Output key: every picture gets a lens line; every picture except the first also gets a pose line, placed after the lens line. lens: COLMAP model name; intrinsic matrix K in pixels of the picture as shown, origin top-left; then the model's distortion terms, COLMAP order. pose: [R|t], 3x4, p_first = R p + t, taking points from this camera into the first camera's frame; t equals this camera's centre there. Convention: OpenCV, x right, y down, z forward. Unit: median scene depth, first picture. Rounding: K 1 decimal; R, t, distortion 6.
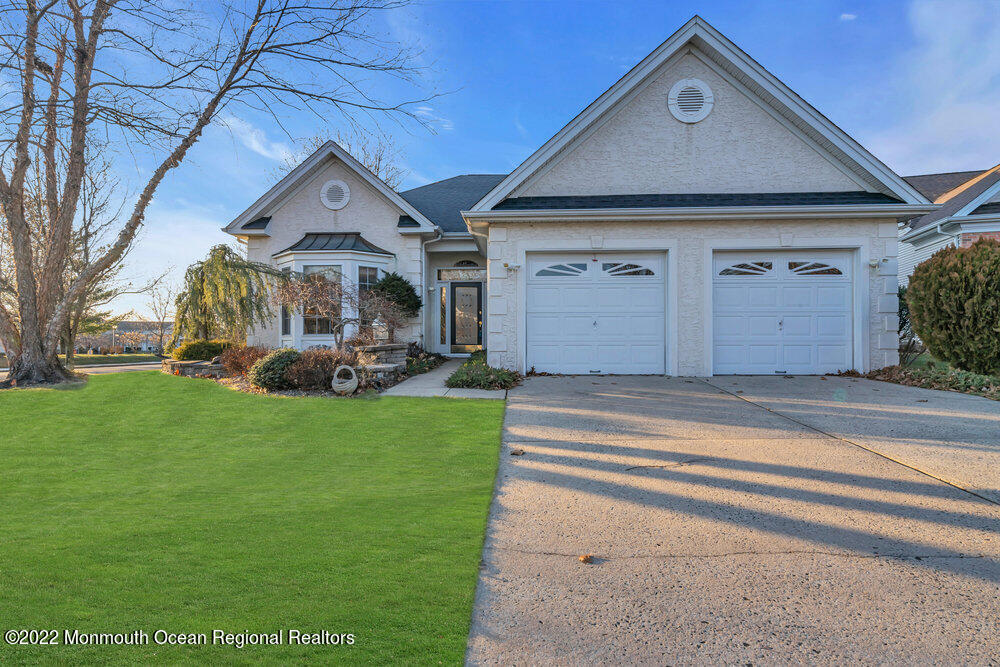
lens RADIAL K [[535.9, 0, 500.6], [0, 535.9, 322.2], [0, 0, 1]] dist [0.001043, 0.000298]
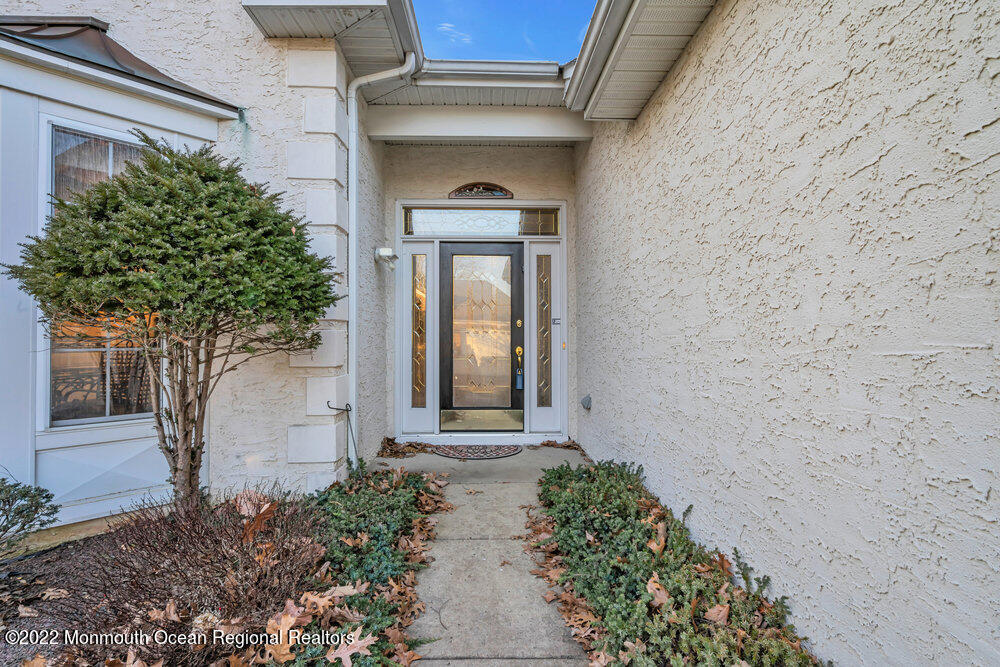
lens RADIAL K [[510.7, 0, 500.0], [0, 510.7, 333.5], [0, 0, 1]] dist [0.000255, -0.000084]
pose [[0.997742, 0.001590, 0.067143, -0.076116], [-0.002864, 0.999818, 0.018871, -0.017660], [-0.067101, -0.019020, 0.997565, 0.656432]]
